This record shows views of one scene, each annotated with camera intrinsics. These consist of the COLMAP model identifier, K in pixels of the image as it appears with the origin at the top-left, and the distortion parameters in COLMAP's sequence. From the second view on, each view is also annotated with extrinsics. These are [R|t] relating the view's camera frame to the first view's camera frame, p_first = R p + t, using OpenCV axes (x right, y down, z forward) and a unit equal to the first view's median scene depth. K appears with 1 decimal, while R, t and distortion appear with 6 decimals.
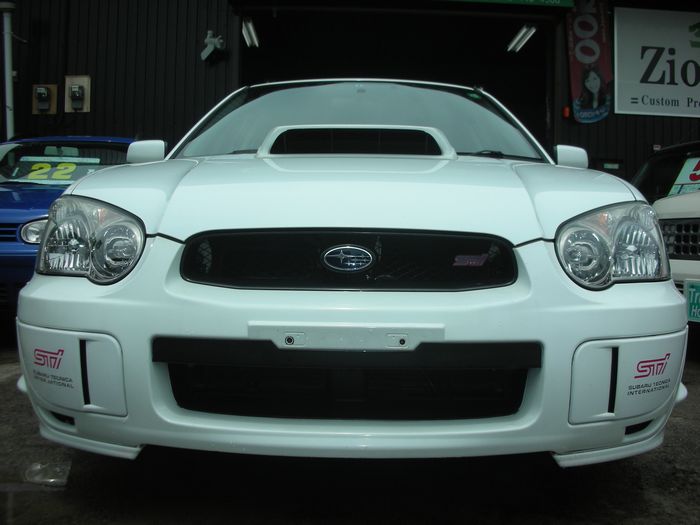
lens RADIAL K [[759.0, 0, 350.0], [0, 759.0, 262.5], [0, 0, 1]] dist [-0.300347, 0.341369]
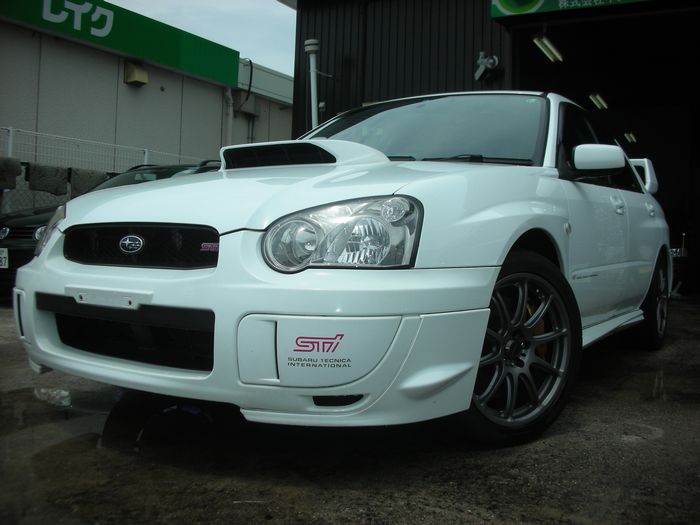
lens RADIAL K [[711.7, 0, 350.0], [0, 711.7, 262.5], [0, 0, 1]] dist [-0.104863, -0.018186]
pose [[0.852732, 0.023252, -0.521830, 1.022869], [-0.029372, 0.999563, -0.003458, 0.022020], [0.521521, 0.018276, 0.853042, 0.098016]]
